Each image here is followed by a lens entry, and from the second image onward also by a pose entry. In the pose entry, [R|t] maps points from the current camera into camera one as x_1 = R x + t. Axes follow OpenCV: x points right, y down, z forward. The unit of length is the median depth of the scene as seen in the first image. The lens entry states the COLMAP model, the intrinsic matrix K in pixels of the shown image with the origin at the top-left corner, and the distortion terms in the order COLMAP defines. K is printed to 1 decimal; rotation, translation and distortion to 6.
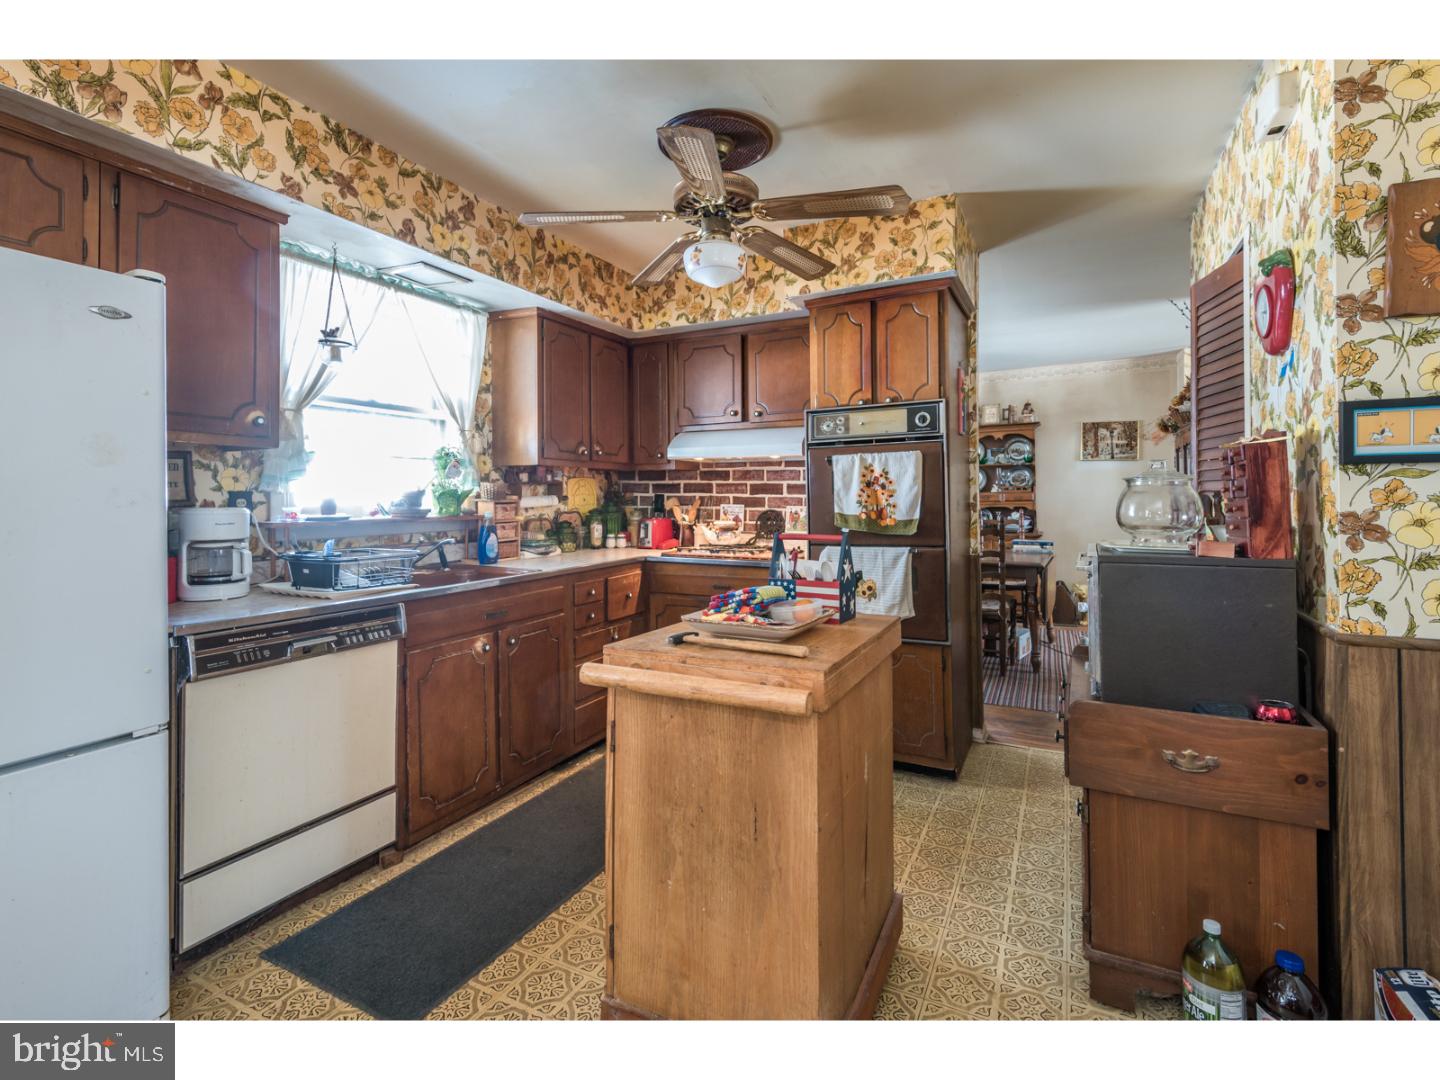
lens RADIAL K [[676.2, 0, 720.4], [0, 676.2, 530.7], [0, 0, 1]] dist [0.035450, -0.000152]
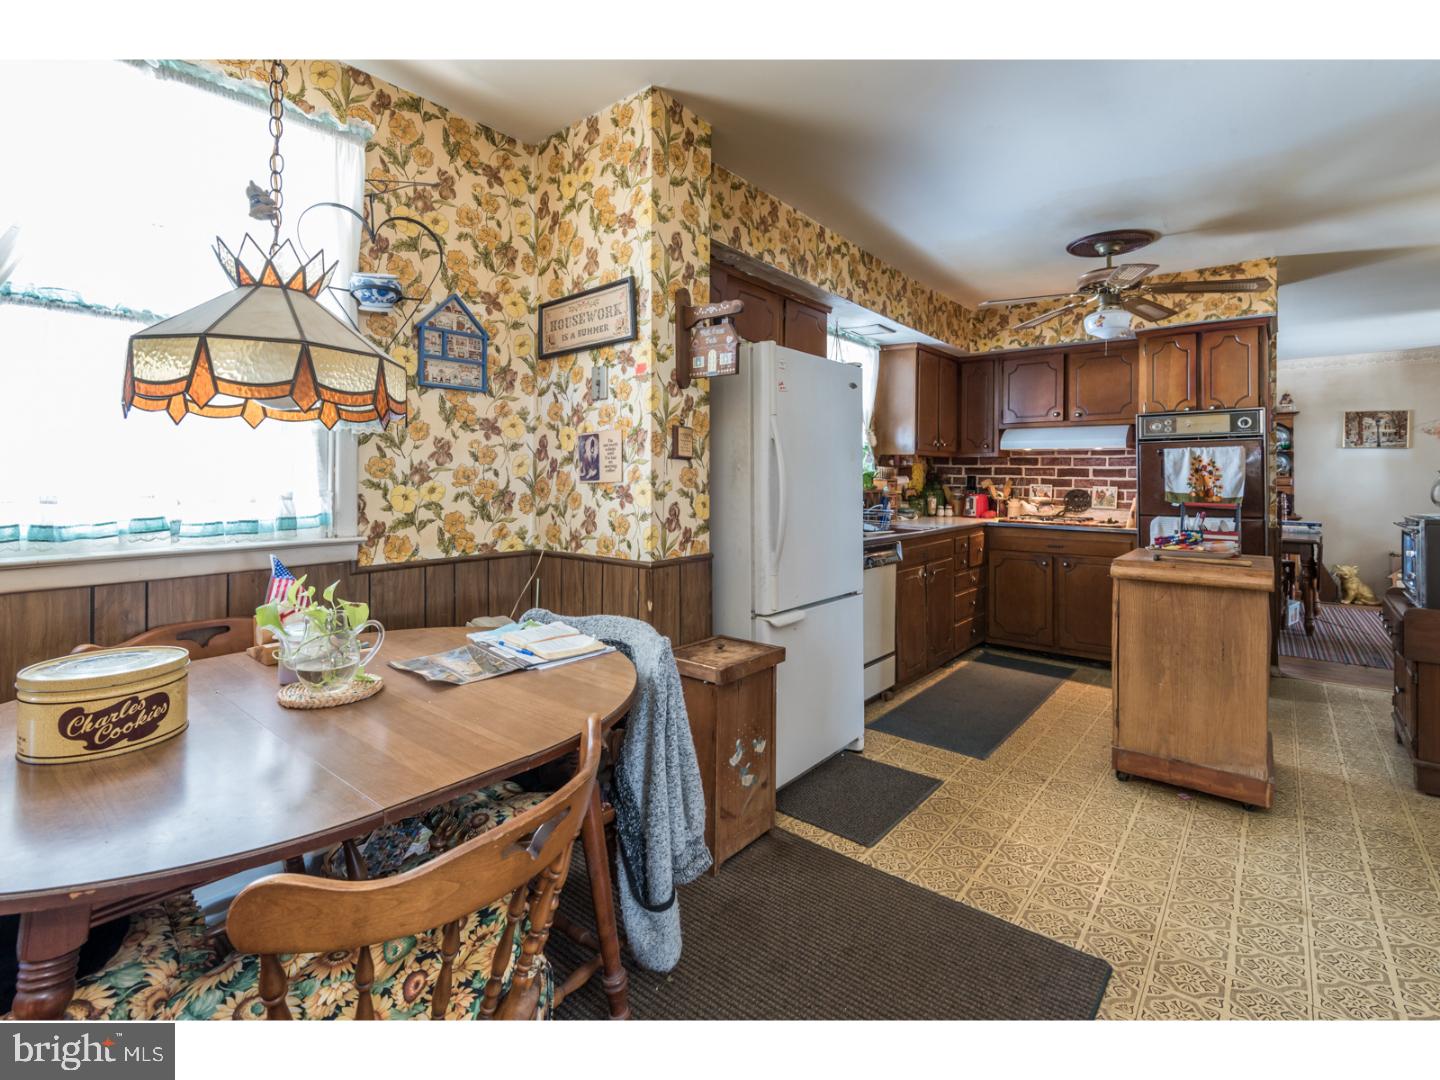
lens RADIAL K [[672.1, 0, 719.6], [0, 672.1, 507.0], [0, 0, 1]] dist [0.000730, -0.000237]
pose [[0.974773, 0.021782, -0.222134, -0.329076], [-0.022912, 0.999734, -0.002514, 0.023144], [0.222020, 0.007540, 0.975013, -0.412866]]
